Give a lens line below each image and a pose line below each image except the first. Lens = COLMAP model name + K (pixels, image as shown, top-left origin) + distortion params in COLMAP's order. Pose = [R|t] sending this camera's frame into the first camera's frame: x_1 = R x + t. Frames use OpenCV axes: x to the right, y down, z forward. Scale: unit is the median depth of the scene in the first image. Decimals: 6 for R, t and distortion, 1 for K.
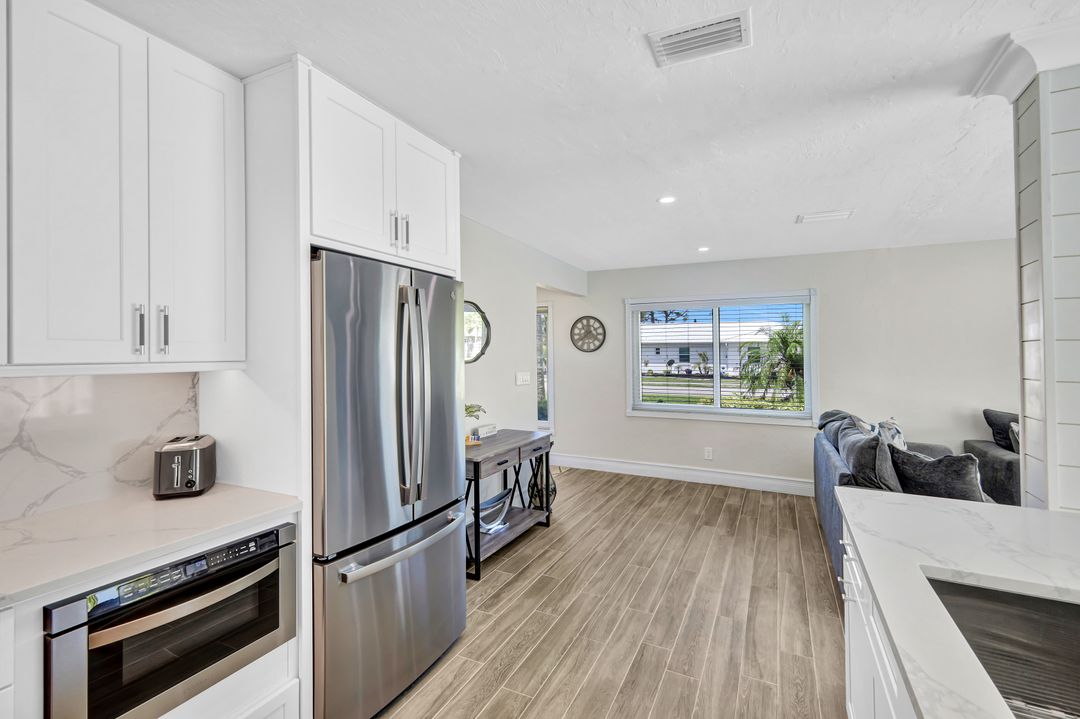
lens RADIAL K [[471.1, 0, 545.2], [0, 471.1, 356.5], [0, 0, 1]] dist [-0.001358, 0.000259]
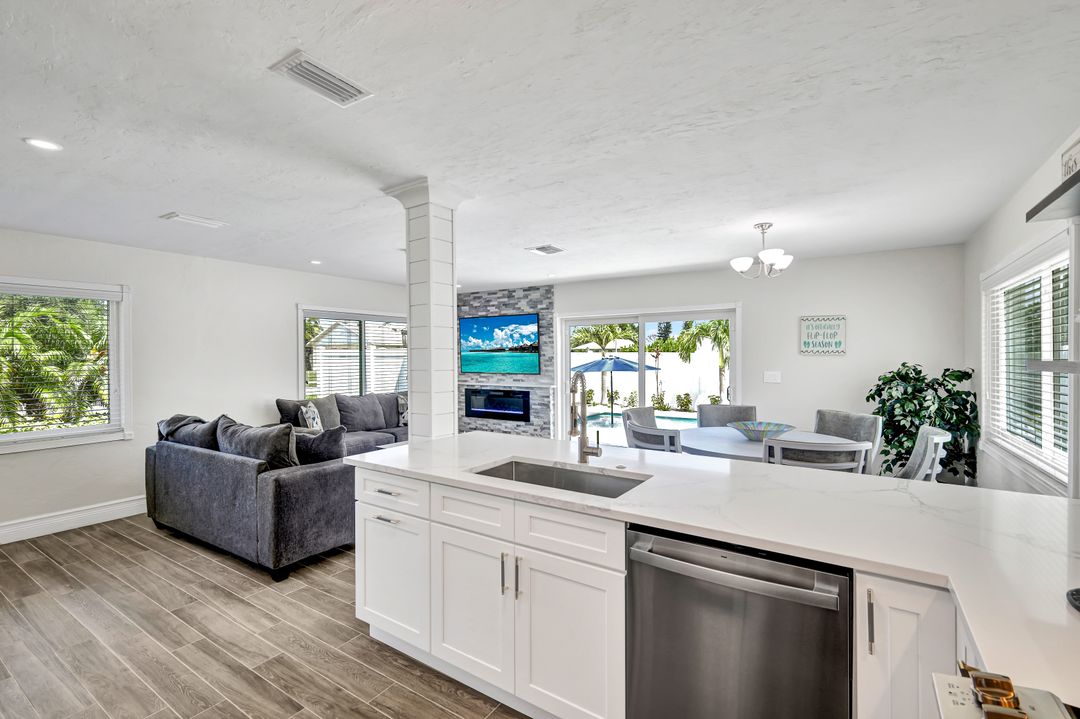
lens RADIAL K [[471.1, 0, 539.7], [0, 471.1, 361.7], [0, 0, 1]] dist [-0.001358, 0.000259]
pose [[0.129672, -0.016560, 0.991419, -0.358262], [0.014580, 0.999784, 0.014792, -0.000899], [-0.991450, 0.012537, 0.129885, 0.163269]]
